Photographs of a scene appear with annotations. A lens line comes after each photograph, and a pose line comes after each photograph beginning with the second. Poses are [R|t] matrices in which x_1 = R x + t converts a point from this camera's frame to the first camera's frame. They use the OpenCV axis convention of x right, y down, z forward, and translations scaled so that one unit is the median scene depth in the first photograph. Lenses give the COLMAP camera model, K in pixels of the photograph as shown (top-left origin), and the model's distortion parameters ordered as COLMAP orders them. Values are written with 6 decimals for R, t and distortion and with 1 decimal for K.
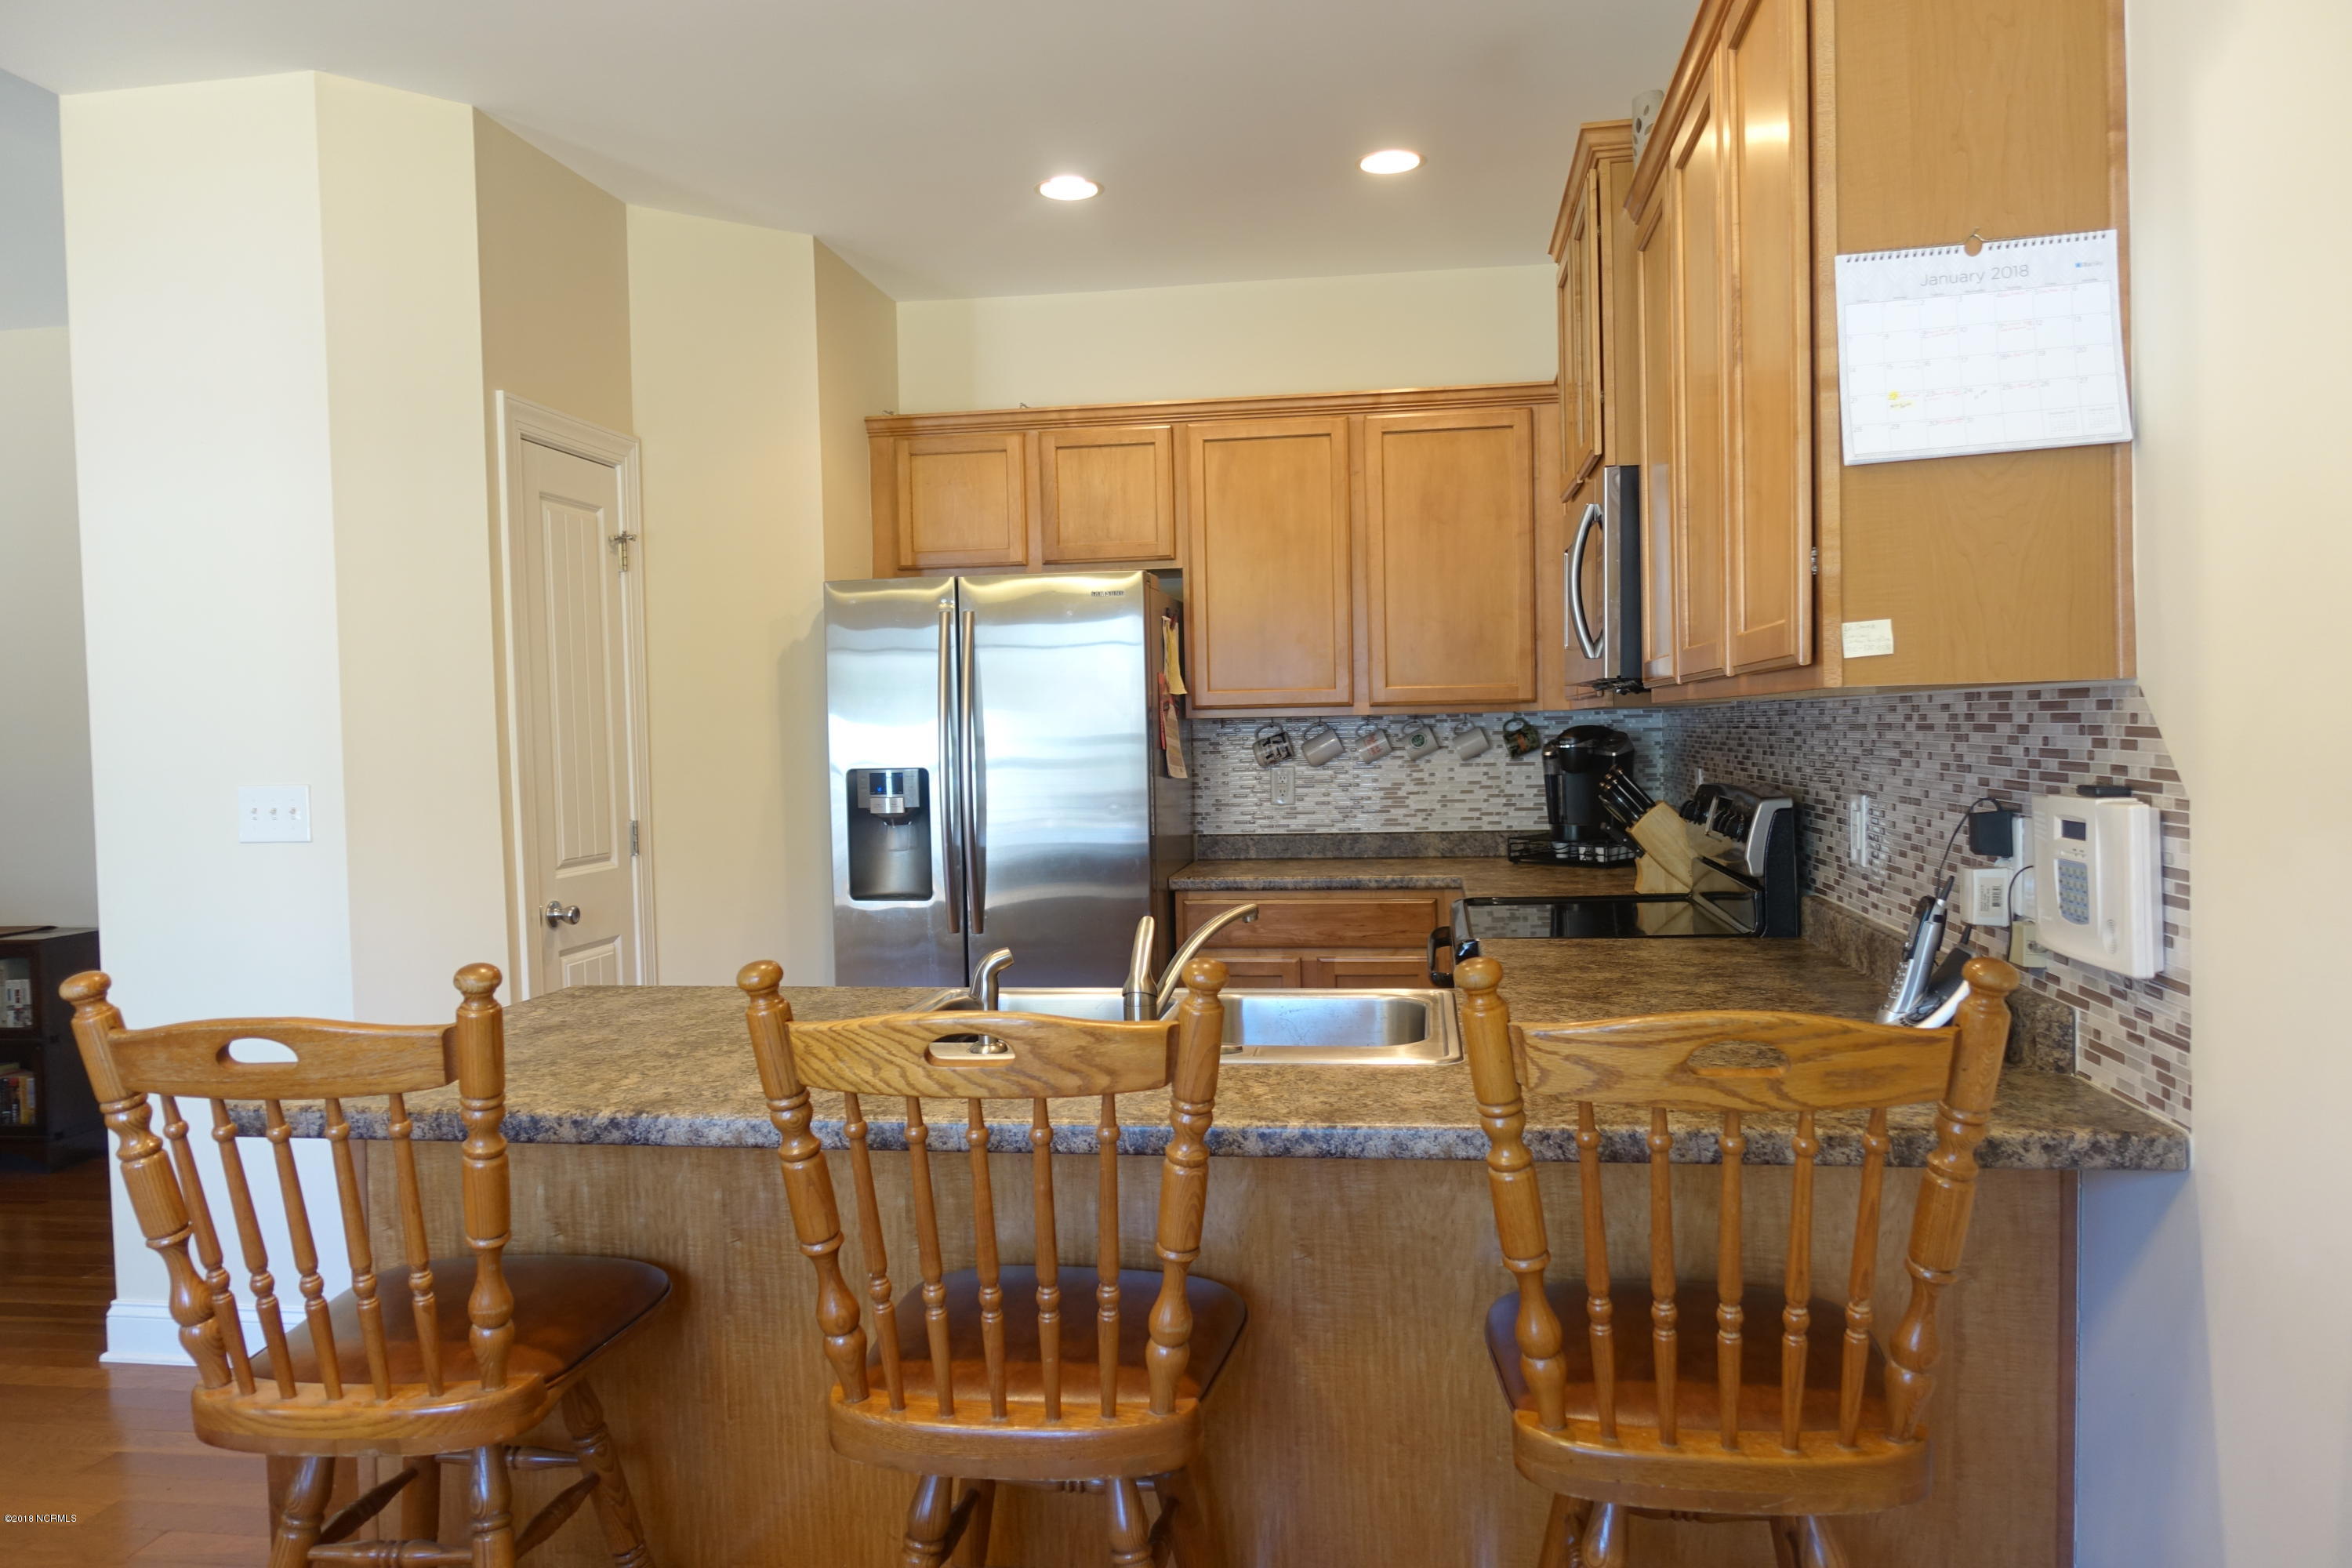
lens RADIAL K [[1625.2, 0, 1175.4], [0, 1625.2, 786.2], [0, 0, 1]] dist [-0.009605, 0.002748]
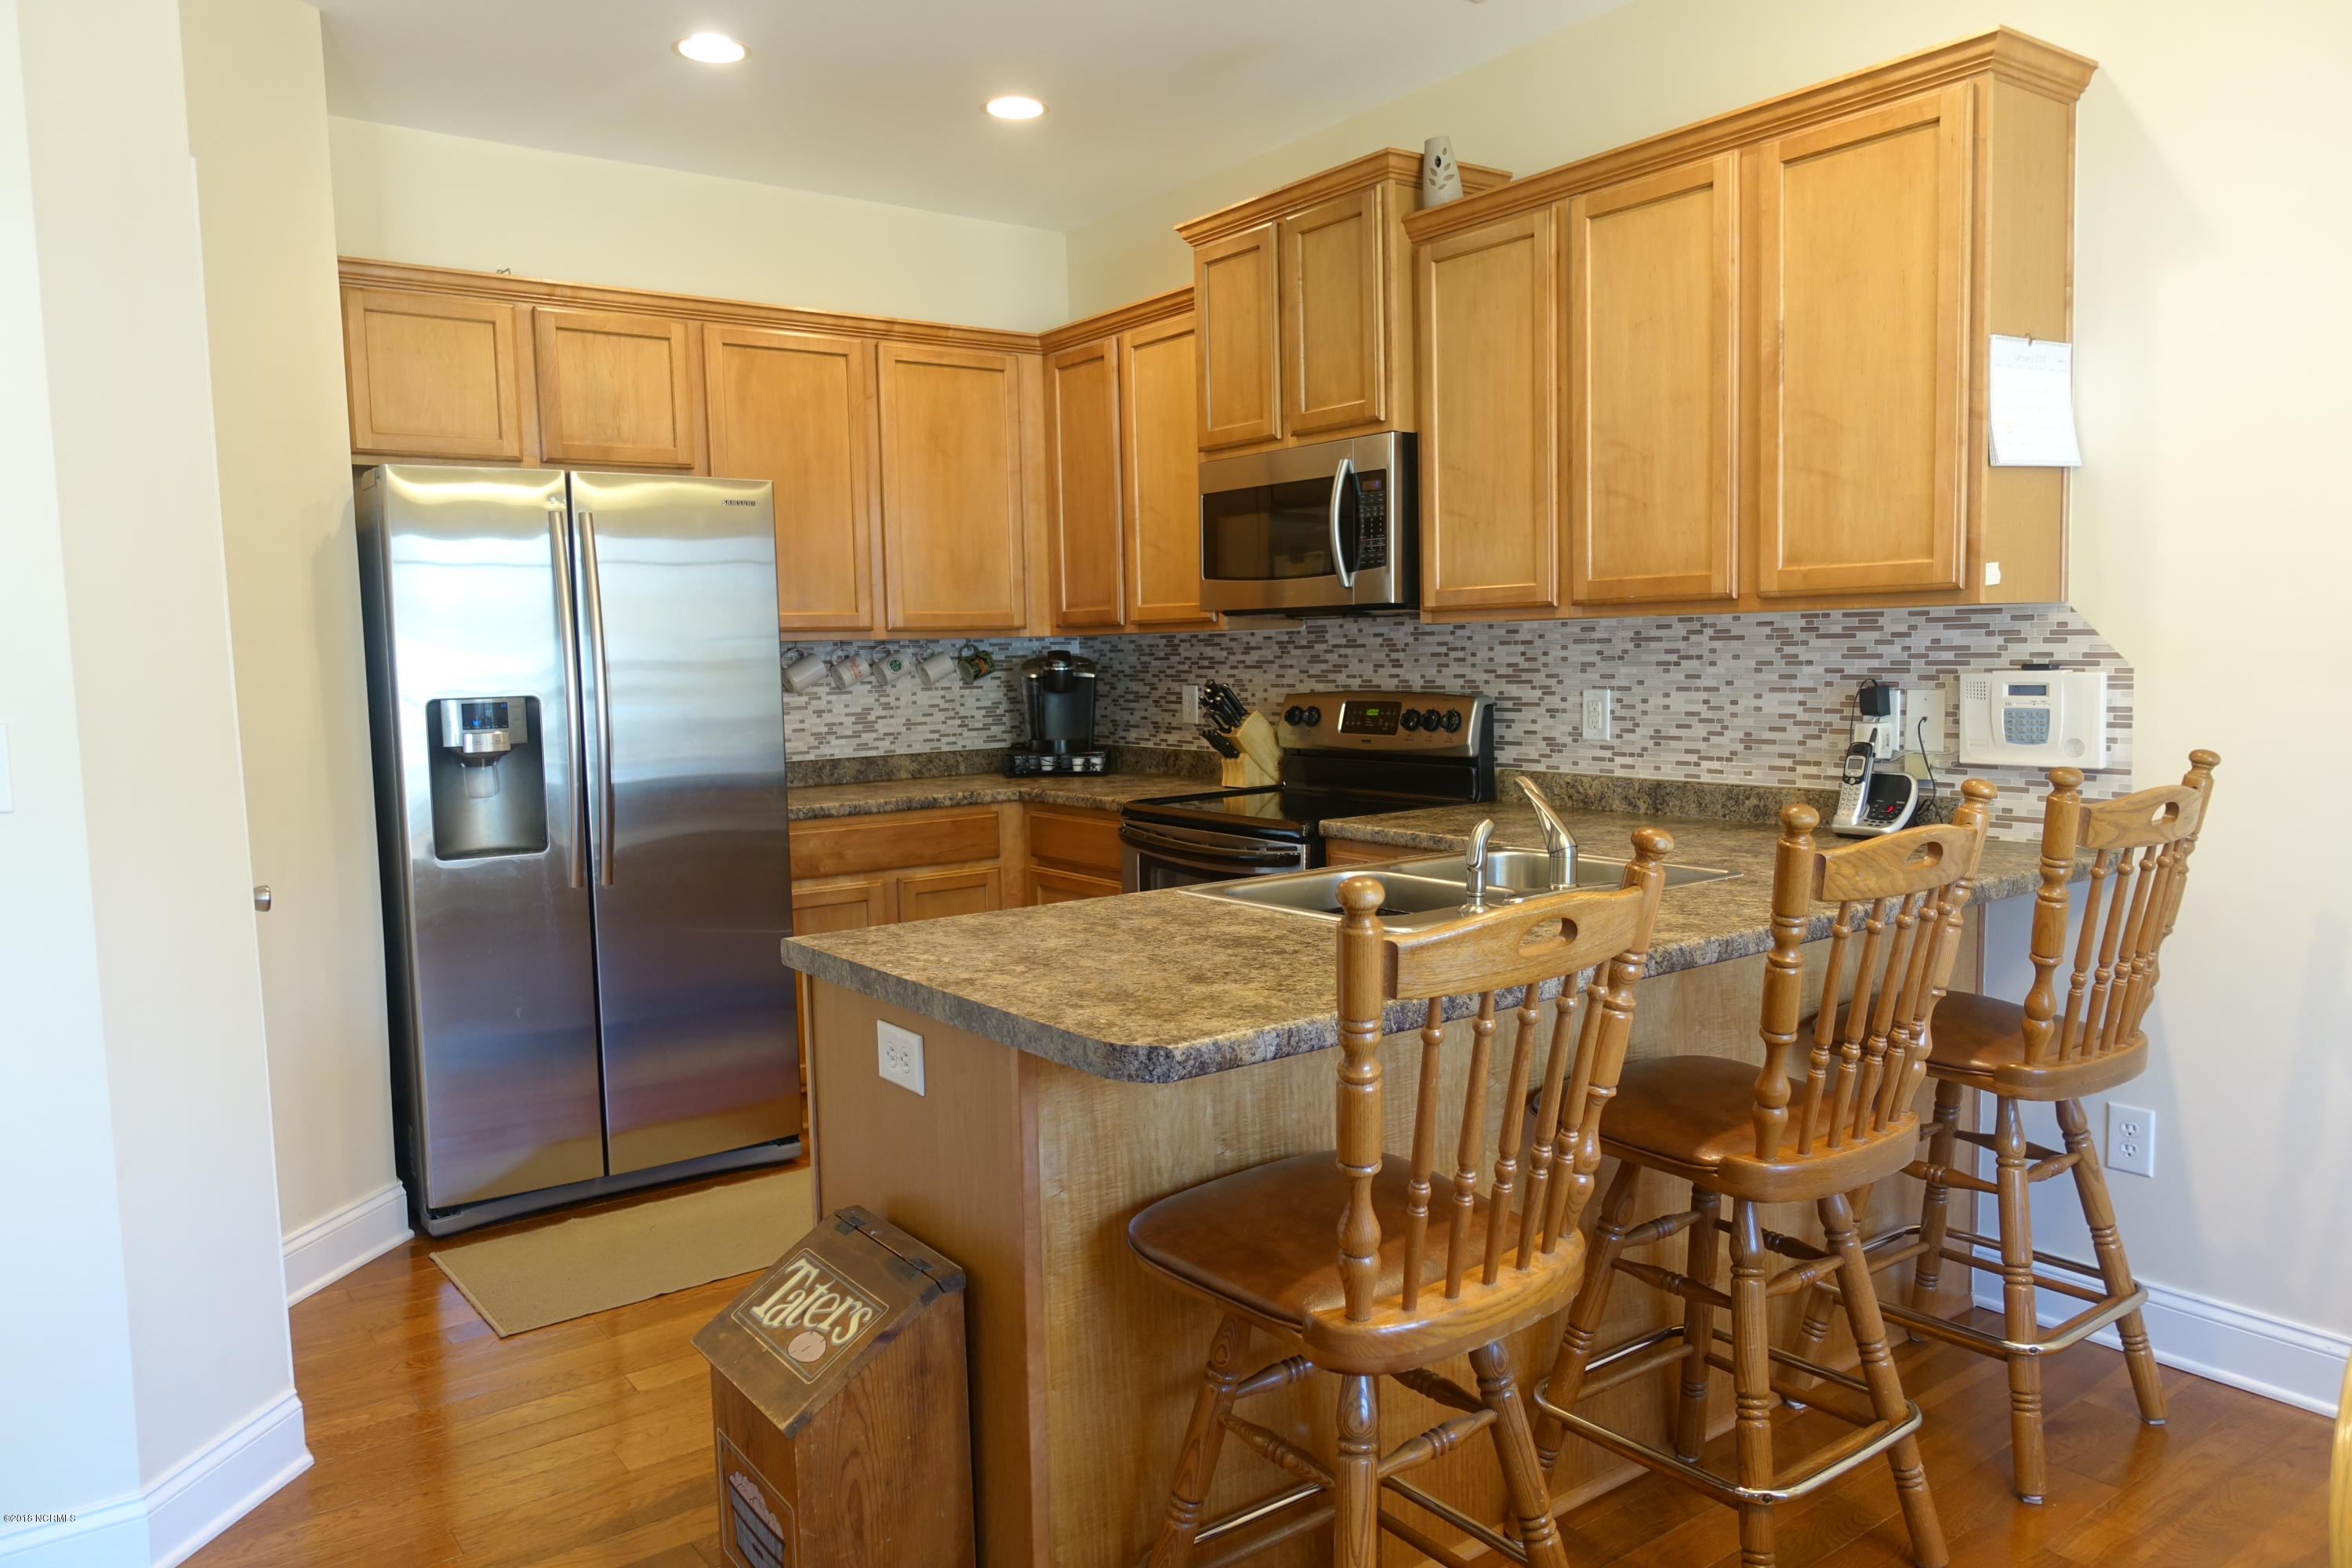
lens RADIAL K [[1625.2, 0, 1179.0], [0, 1625.2, 781.8], [0, 0, 1]] dist [-0.009605, 0.002748]
pose [[0.705748, -0.052559, 0.706511, -0.482006], [0.032167, 0.998593, 0.042156, 0.008311], [-0.707733, -0.007025, 0.706445, 0.156523]]
